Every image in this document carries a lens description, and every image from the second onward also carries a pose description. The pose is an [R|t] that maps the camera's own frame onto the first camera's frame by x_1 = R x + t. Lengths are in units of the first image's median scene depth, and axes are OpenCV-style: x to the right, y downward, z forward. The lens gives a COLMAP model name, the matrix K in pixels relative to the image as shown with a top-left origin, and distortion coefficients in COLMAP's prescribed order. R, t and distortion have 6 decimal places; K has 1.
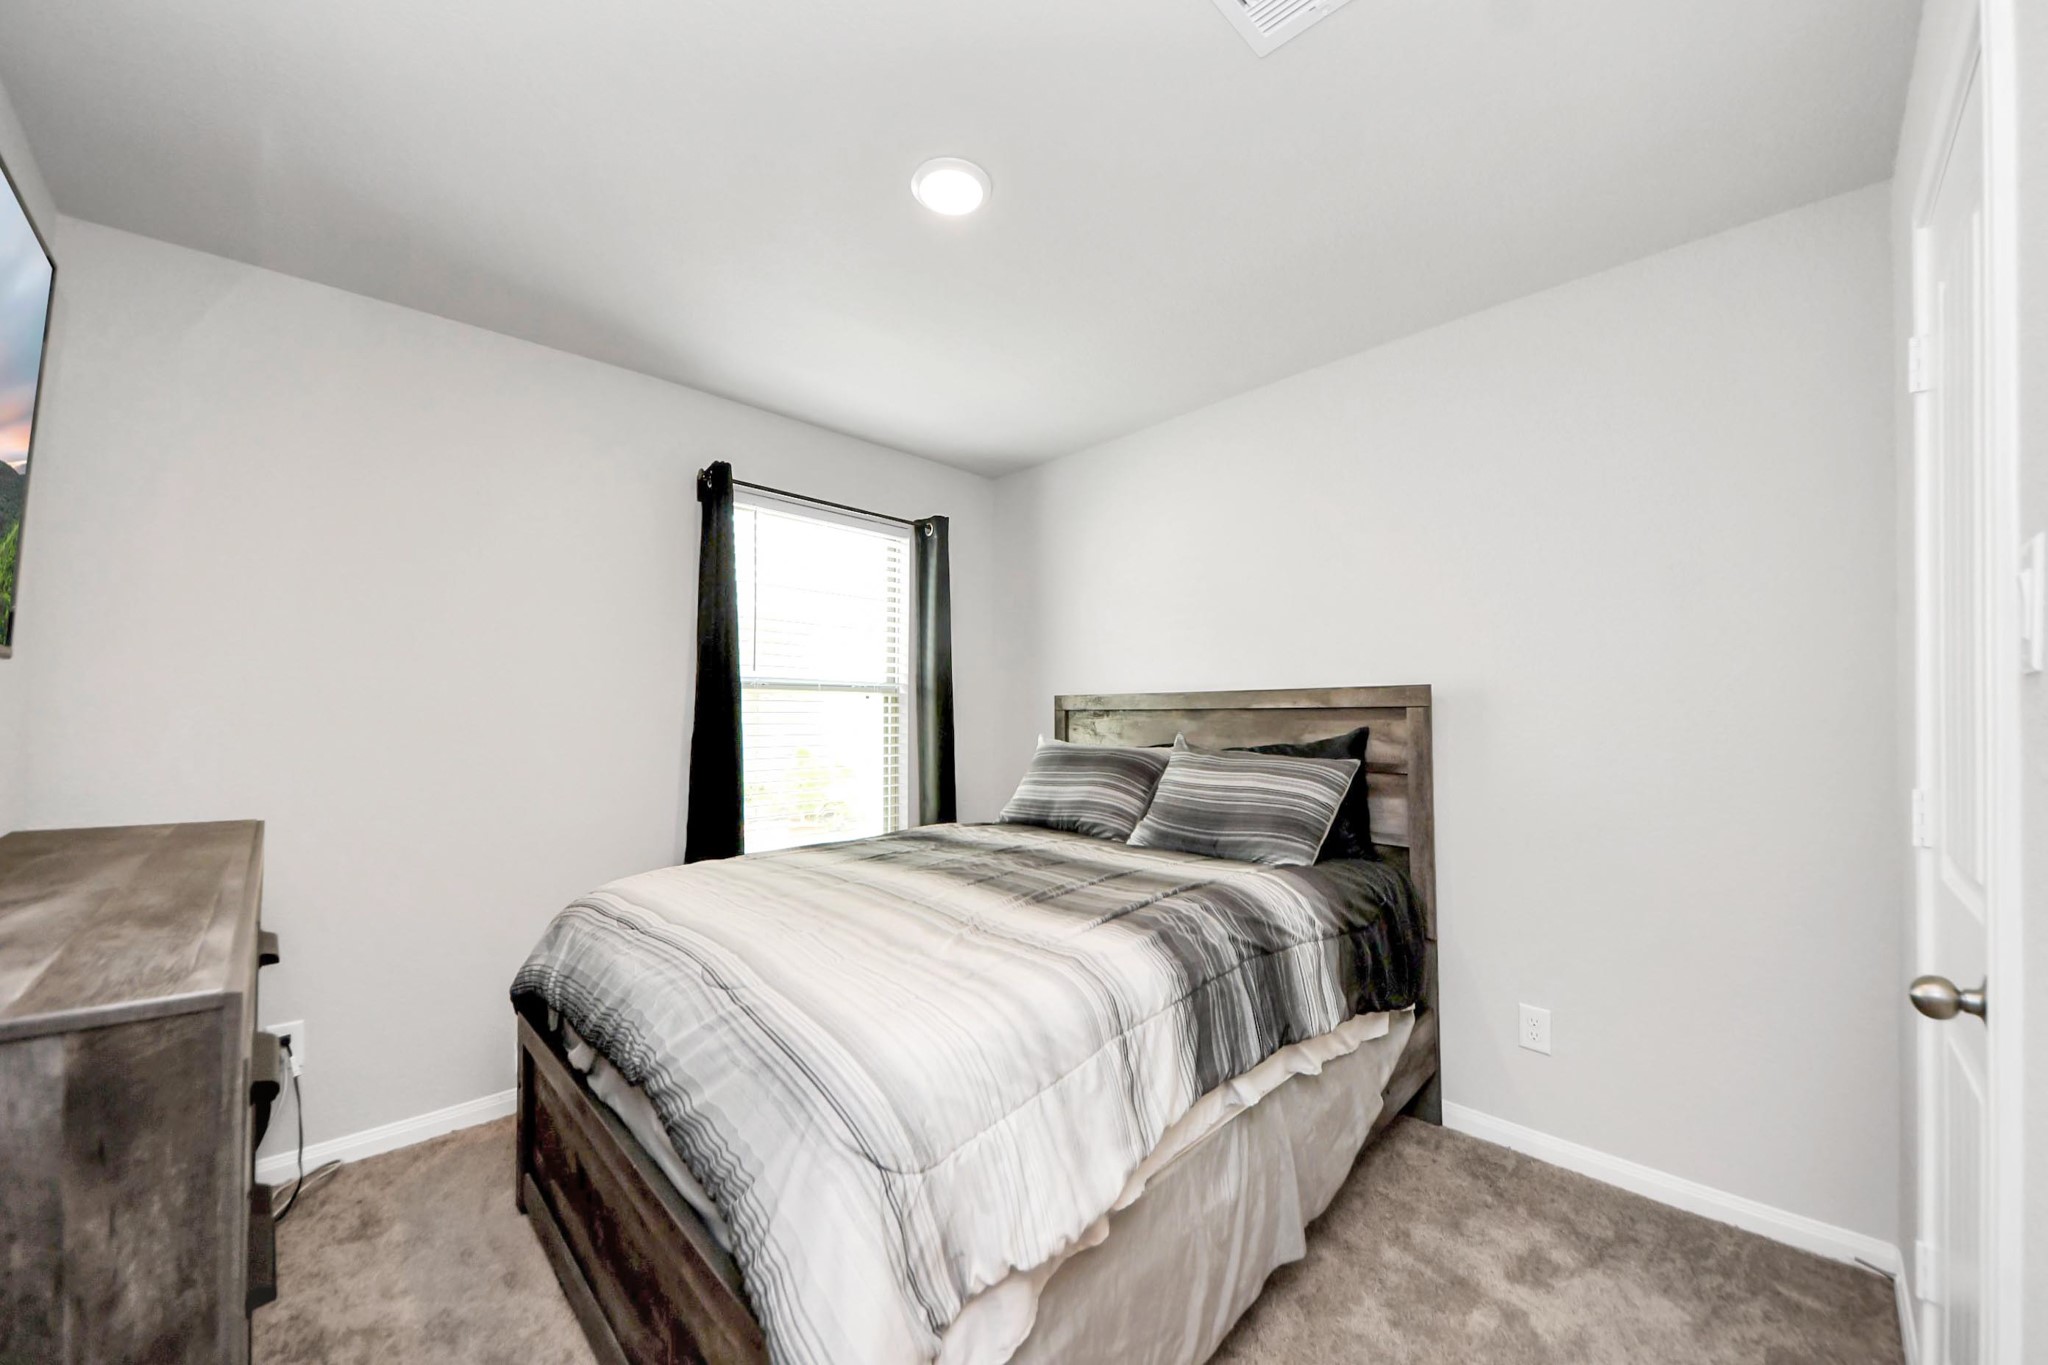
lens RADIAL K [[751.8, 0, 1020.6], [0, 751.8, 691.3], [0, 0, 1]] dist [0.001046, -0.000019]
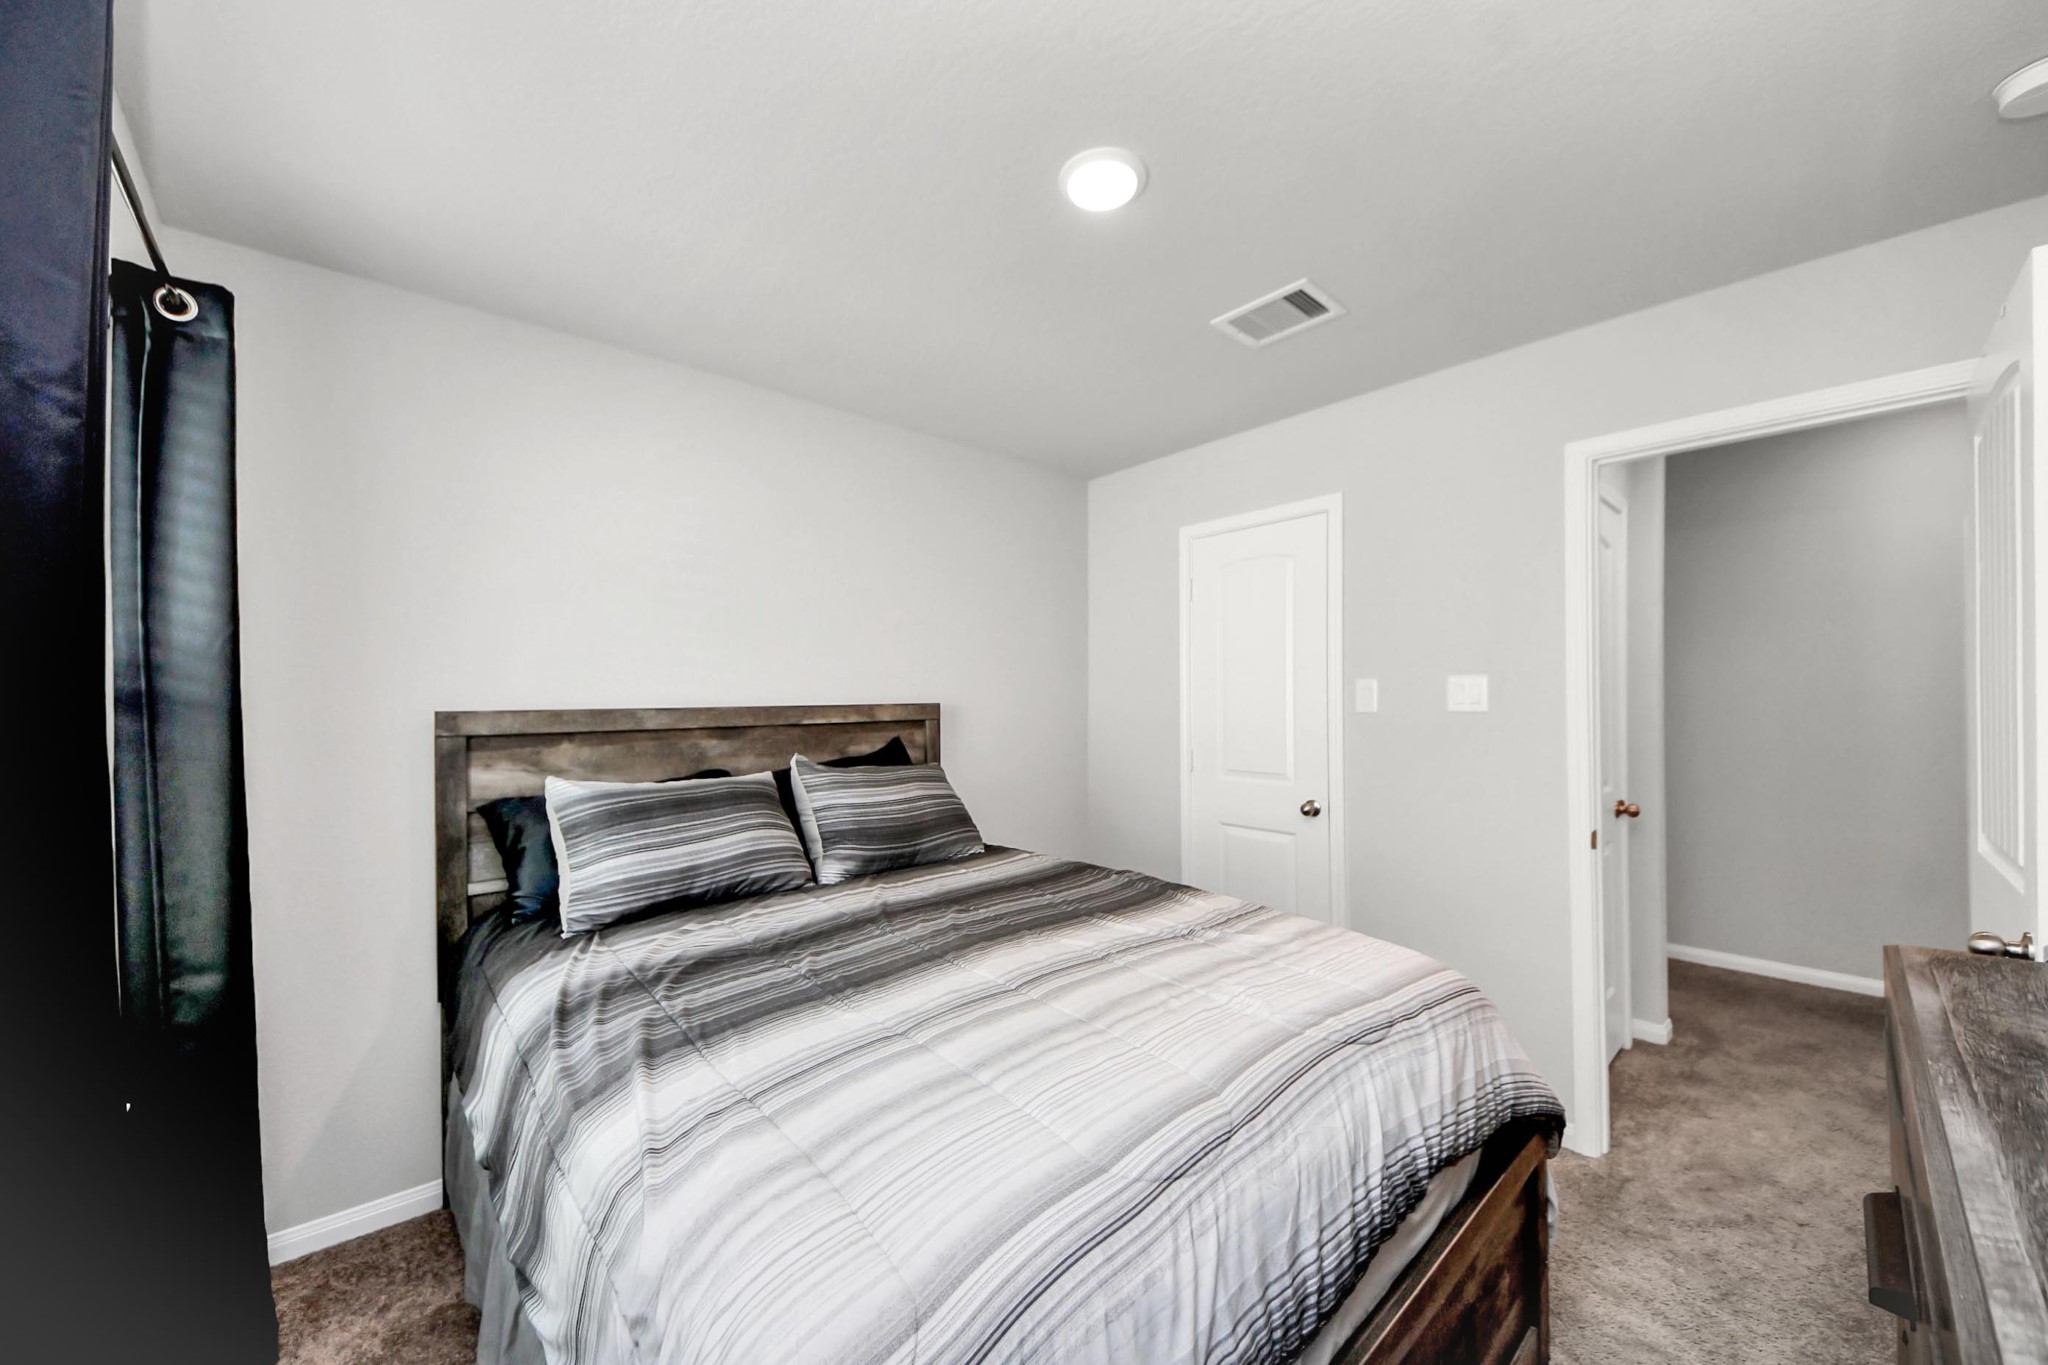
lens RADIAL K [[749.5, 0, 1023.8], [0, 749.5, 695.0], [0, 0, 1]] dist [0.049839, -0.000011]
pose [[0.023256, 0.002707, 0.999726, -0.711890], [-0.022573, 0.999743, -0.002182, -0.021086], [-0.999475, -0.022516, 0.023311, 0.728229]]
